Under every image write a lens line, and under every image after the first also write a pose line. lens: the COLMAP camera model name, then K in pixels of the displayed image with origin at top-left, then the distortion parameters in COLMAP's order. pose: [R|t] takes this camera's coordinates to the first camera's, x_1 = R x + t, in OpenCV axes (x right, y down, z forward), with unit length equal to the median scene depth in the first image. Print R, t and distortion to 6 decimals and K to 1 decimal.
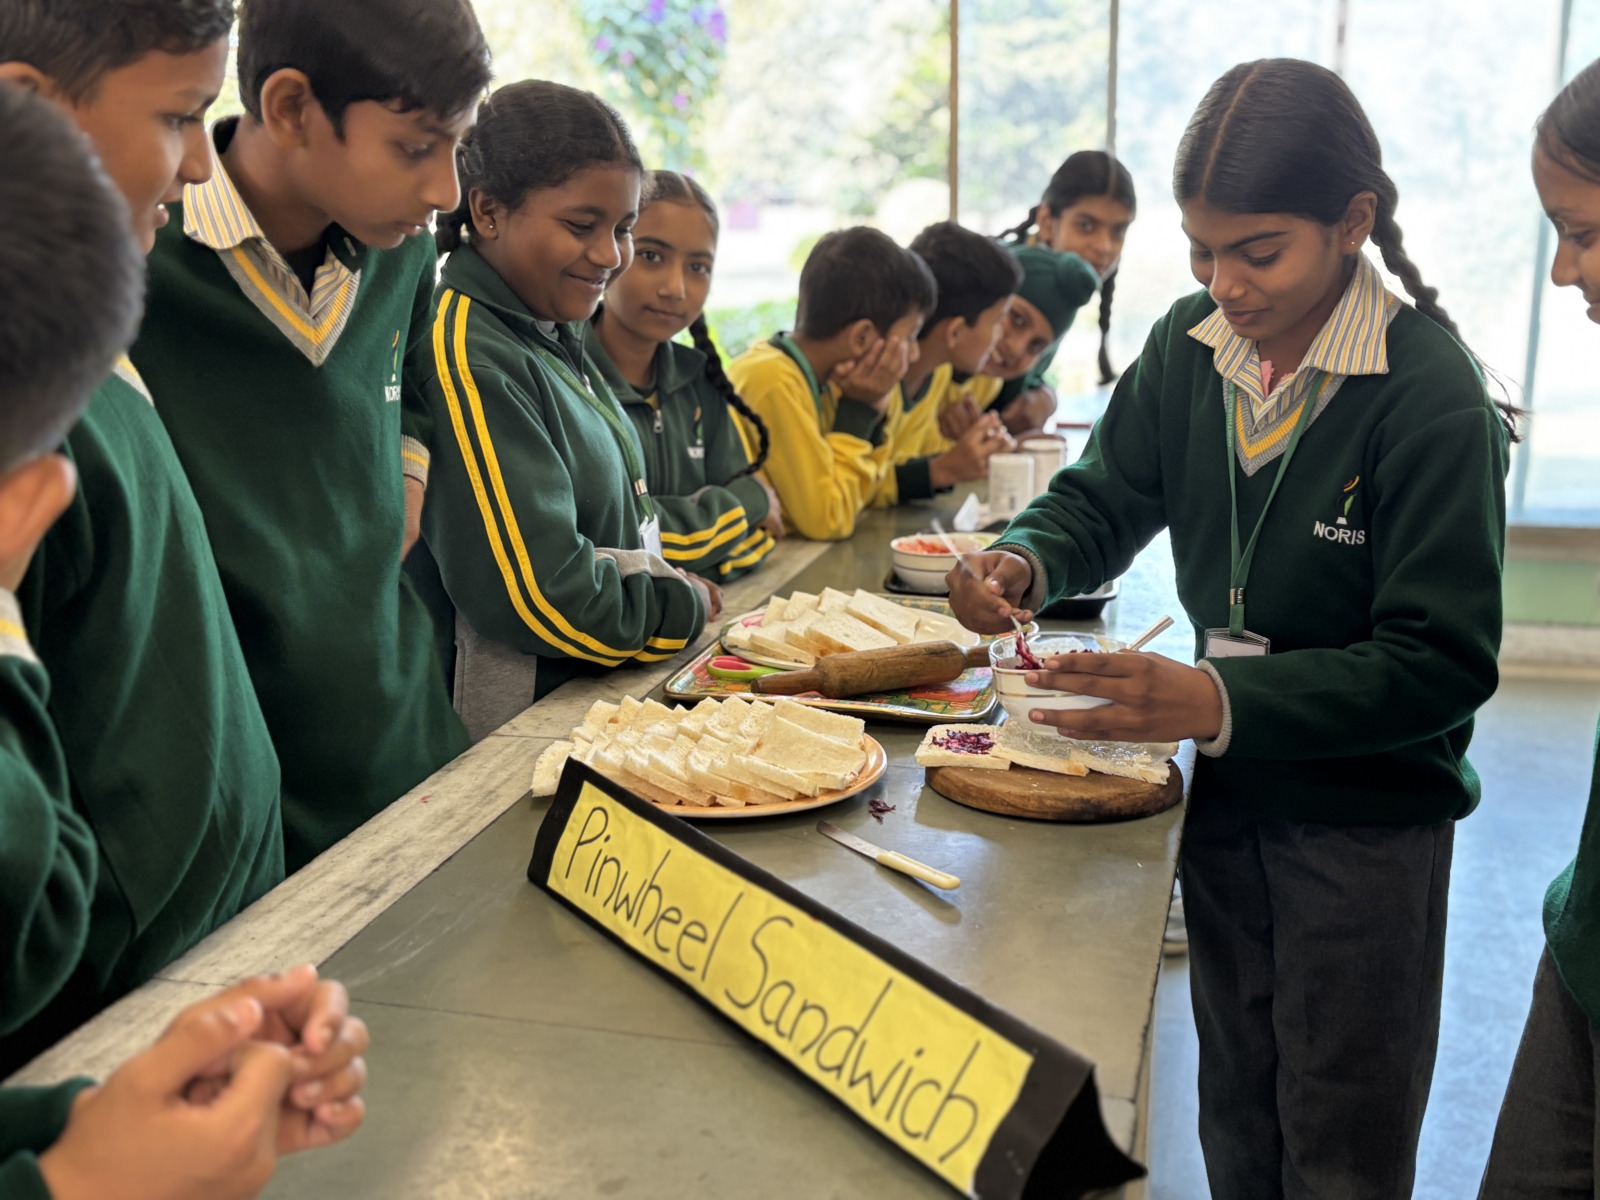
lens RADIAL K [[1846.1, 0, 808.2], [0, 1846.1, 596.1], [0, 0, 1]] dist [0.038410, 0.000000]
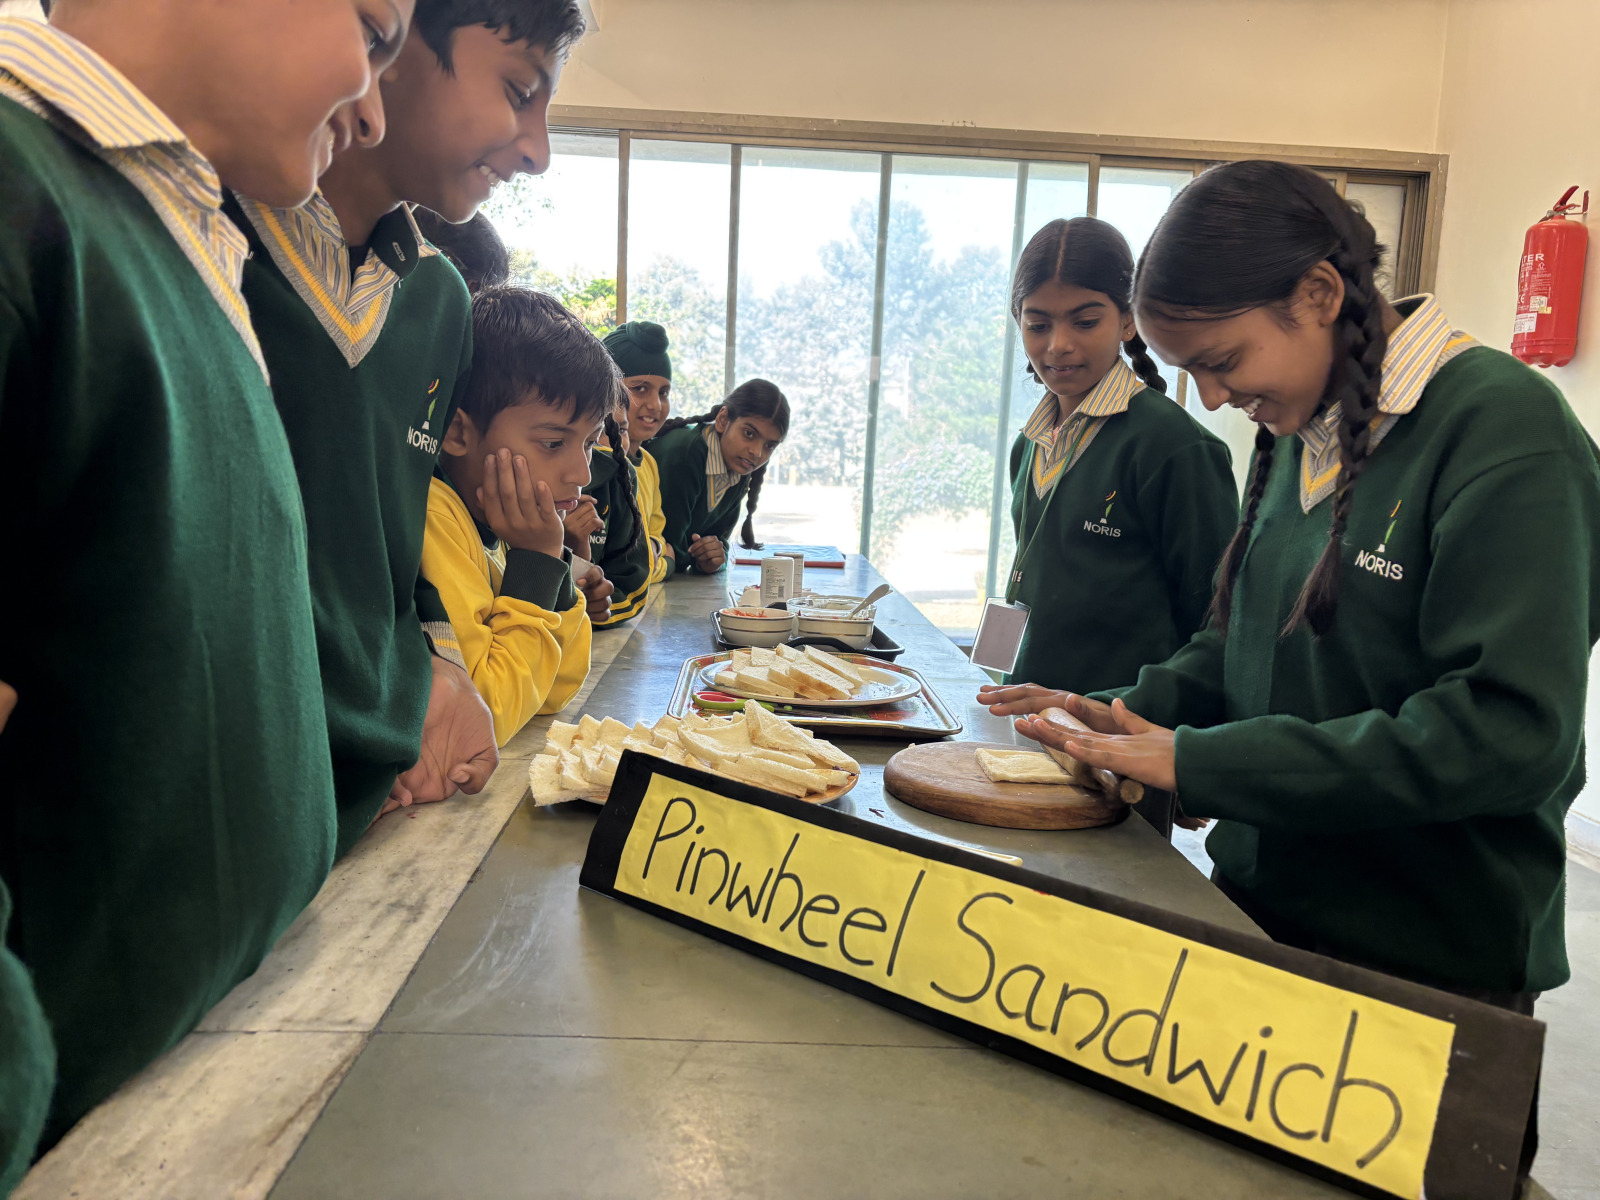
lens RADIAL K [[1189.1, 0, 802.3], [0, 1189.1, 624.4], [0, 0, 1]] dist [-0.000662, 0.001583]
pose [[0.953077, 0.006259, 0.302663, -0.249431], [0.020296, 0.996216, -0.084513, 0.084098], [-0.302047, 0.086690, 0.949343, 0.435396]]
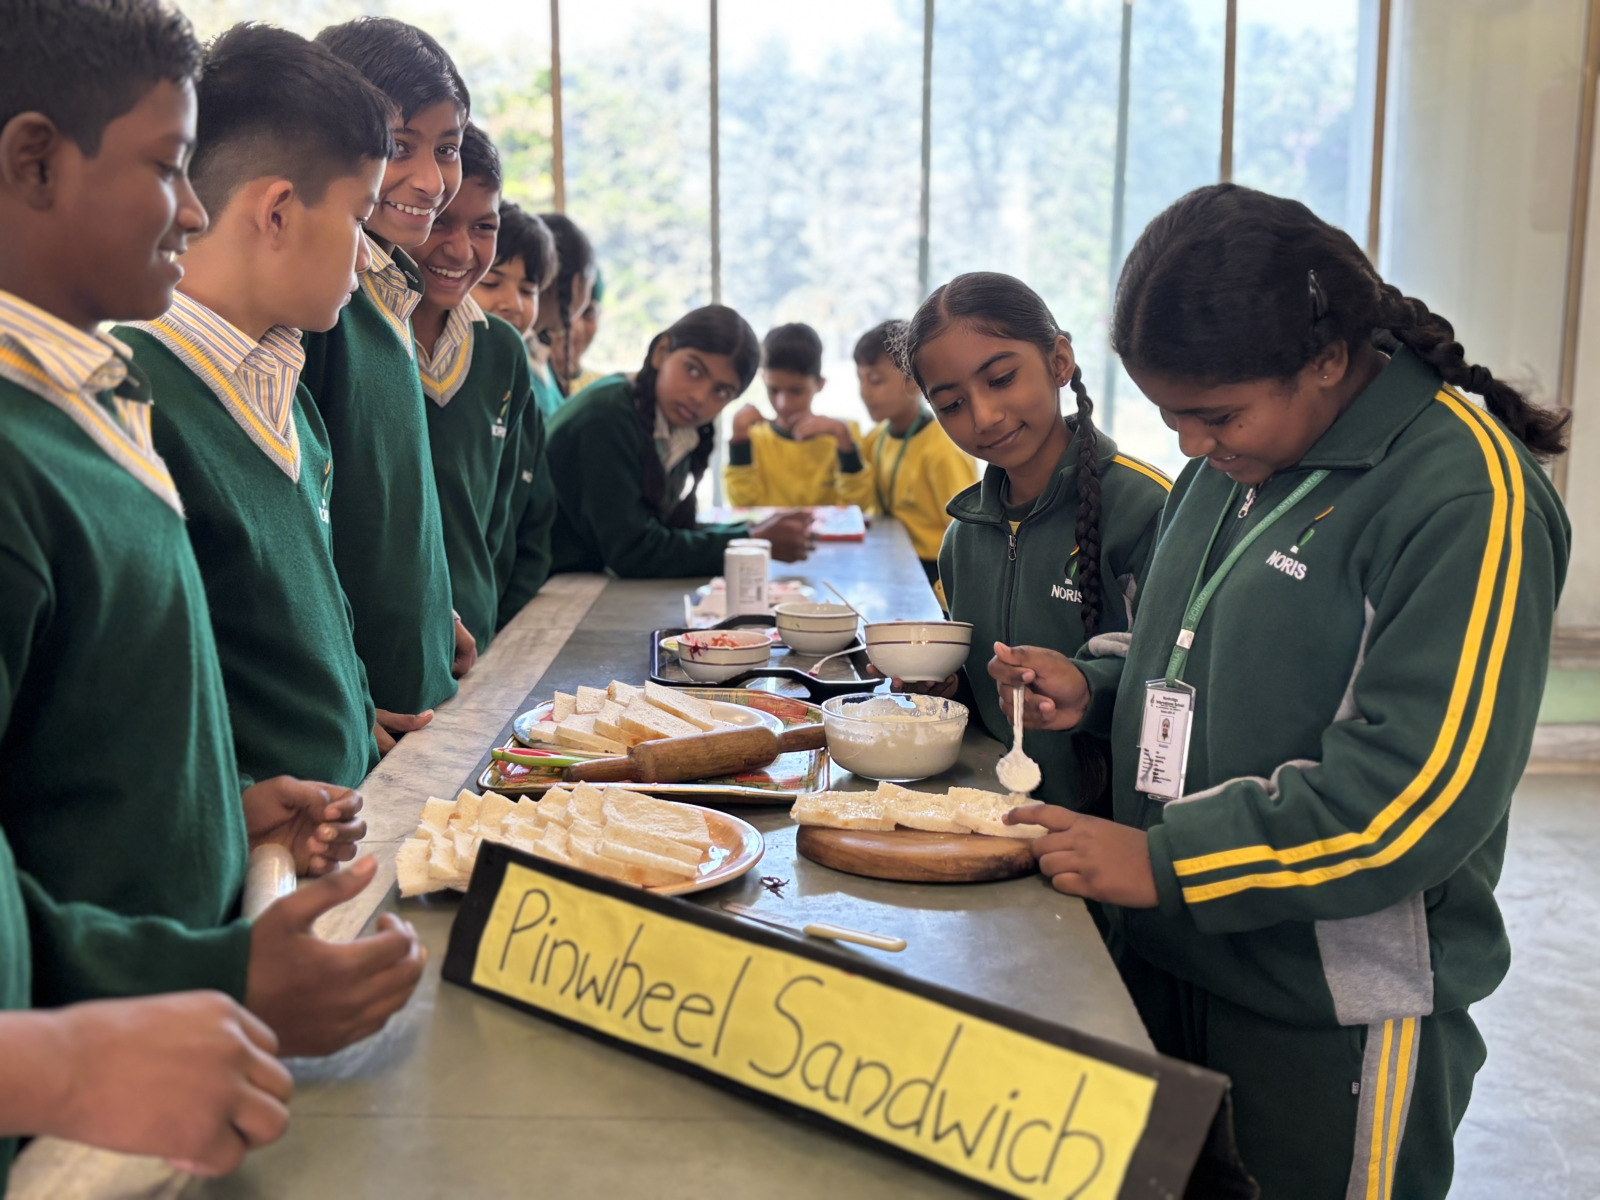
lens RADIAL K [[1846.1, 0, 799.2], [0, 1846.1, 602.6], [0, 0, 1]] dist [0.038410, 0.000000]
pose [[0.965894, -0.025726, 0.257657, -0.233178], [0.045649, 0.996385, -0.071642, 0.046715], [-0.254883, 0.080961, 0.963577, 0.072090]]
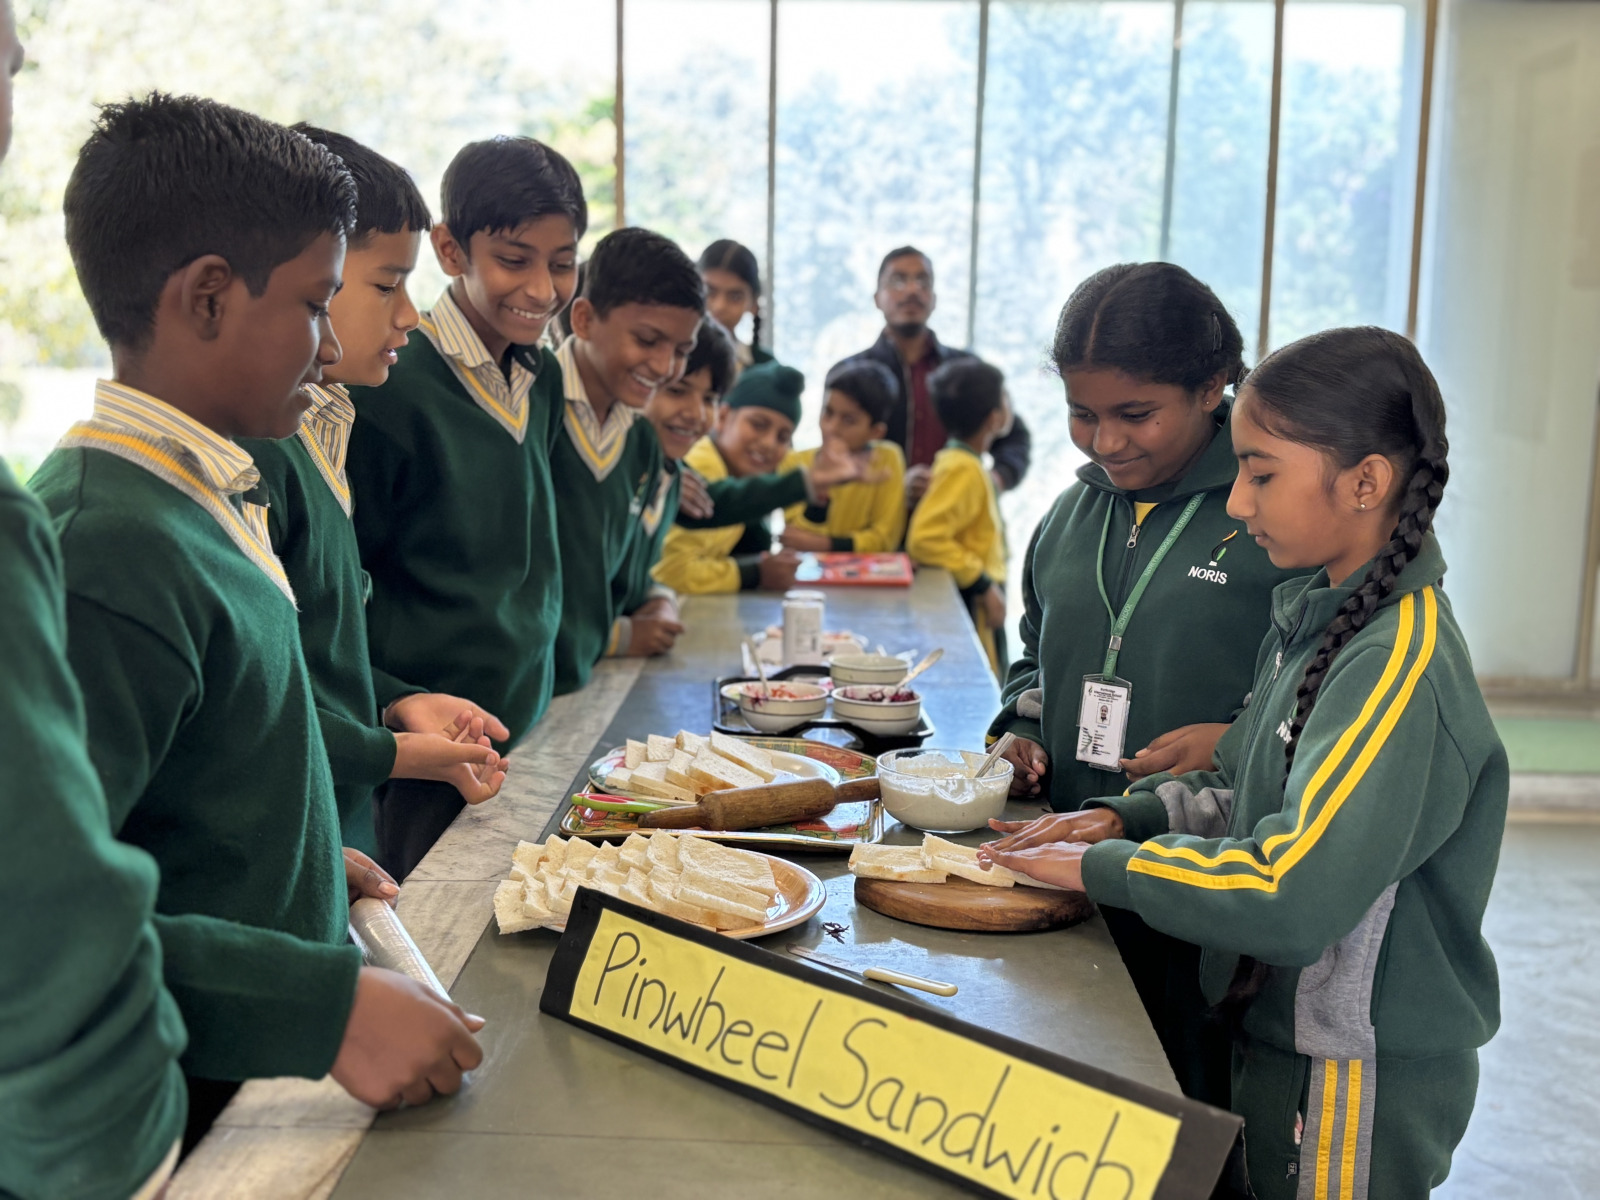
lens RADIAL K [[1846.1, 0, 805.9], [0, 1846.1, 608.1], [0, 0, 1]] dist [0.038410, 0.000000]
pose [[0.970377, -0.003160, 0.241574, -0.280187], [0.023770, 0.996312, -0.082450, 0.022936], [-0.240422, 0.085750, 0.966873, -0.034730]]
